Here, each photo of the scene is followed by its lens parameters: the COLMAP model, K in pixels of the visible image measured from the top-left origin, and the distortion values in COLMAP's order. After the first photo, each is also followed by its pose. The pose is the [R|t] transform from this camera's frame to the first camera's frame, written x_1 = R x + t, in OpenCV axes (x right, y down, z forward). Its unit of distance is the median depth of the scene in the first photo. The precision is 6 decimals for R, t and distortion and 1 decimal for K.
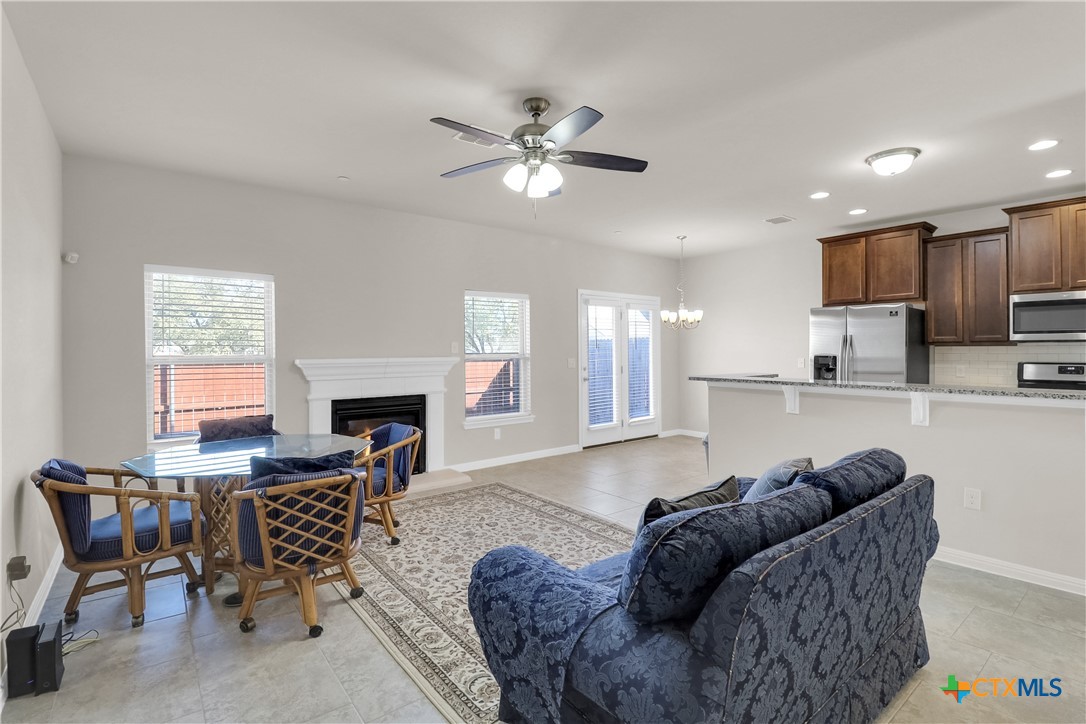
lens RADIAL K [[502.1, 0, 577.0], [0, 502.1, 352.2], [0, 0, 1]] dist [-0.000724, 0.000193]
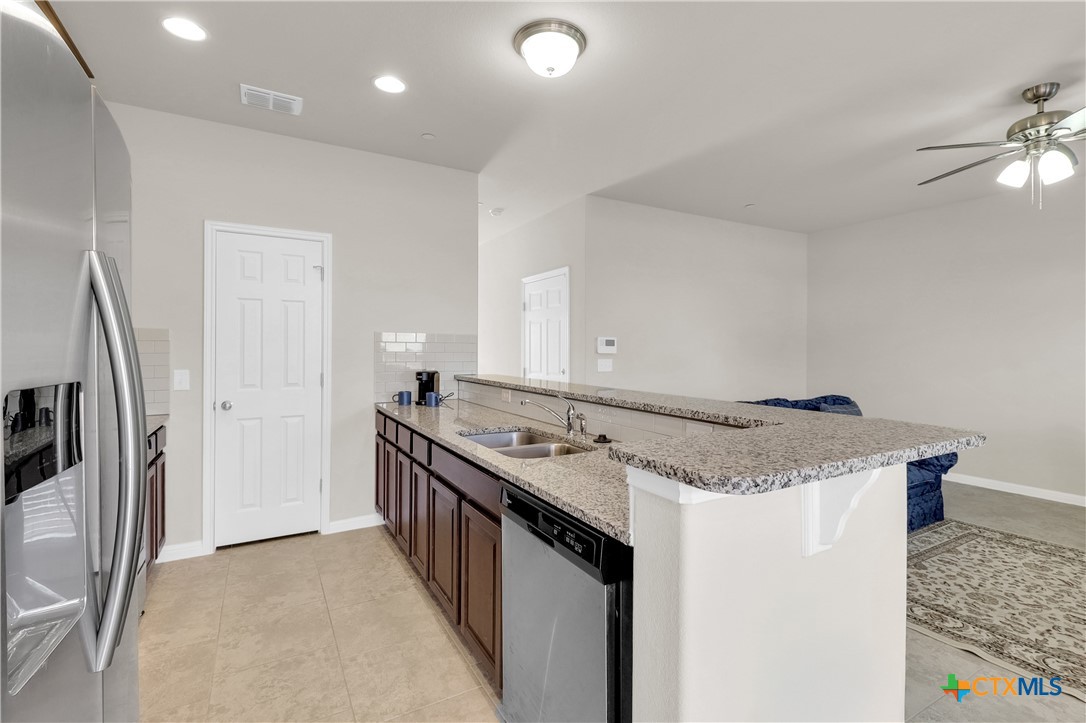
lens RADIAL K [[508.4, 0, 547.4], [0, 508.4, 346.4], [0, 0, 1]] dist [0.021903, -0.013941]
pose [[-0.981513, 0.003046, 0.191373, 0.404790], [0.003215, 0.999995, 0.000573, -0.003486], [-0.191370, 0.001178, -0.981517, 1.309931]]
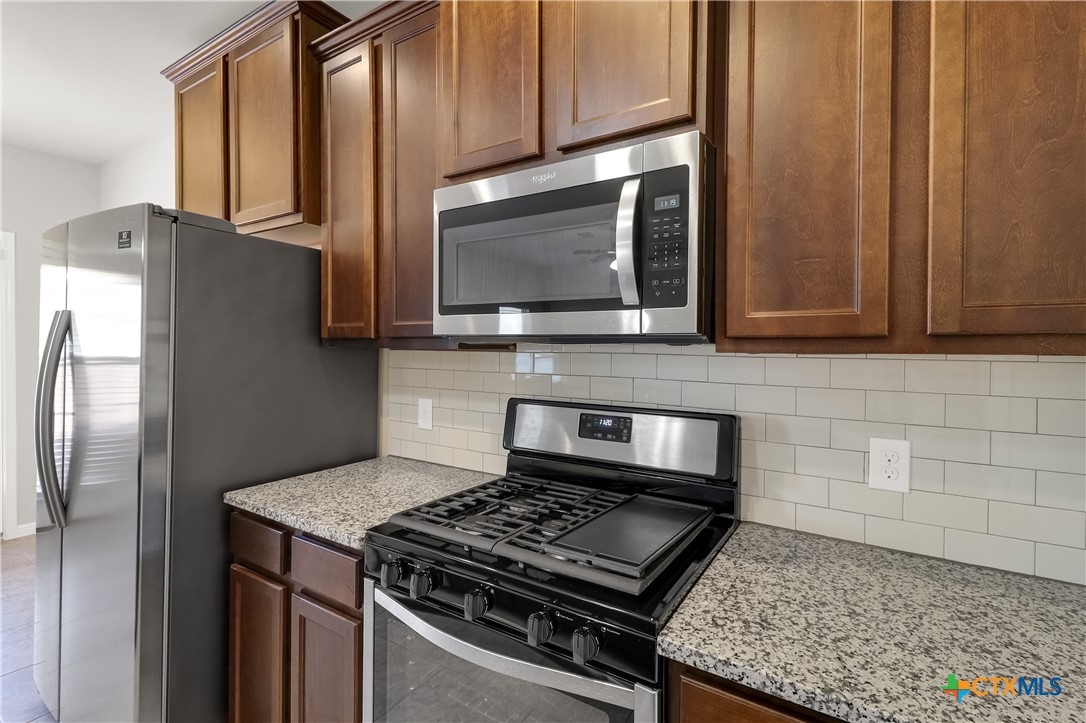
lens RADIAL K [[508.4, 0, 547.4], [0, 508.4, 346.4], [0, 0, 1]] dist [0.021903, -0.013941]
pose [[0.955364, 0.013333, 0.295129, 0.838549], [-0.012456, 0.999911, -0.004851, -0.015538], [-0.295168, 0.000959, 0.955445, 0.682674]]
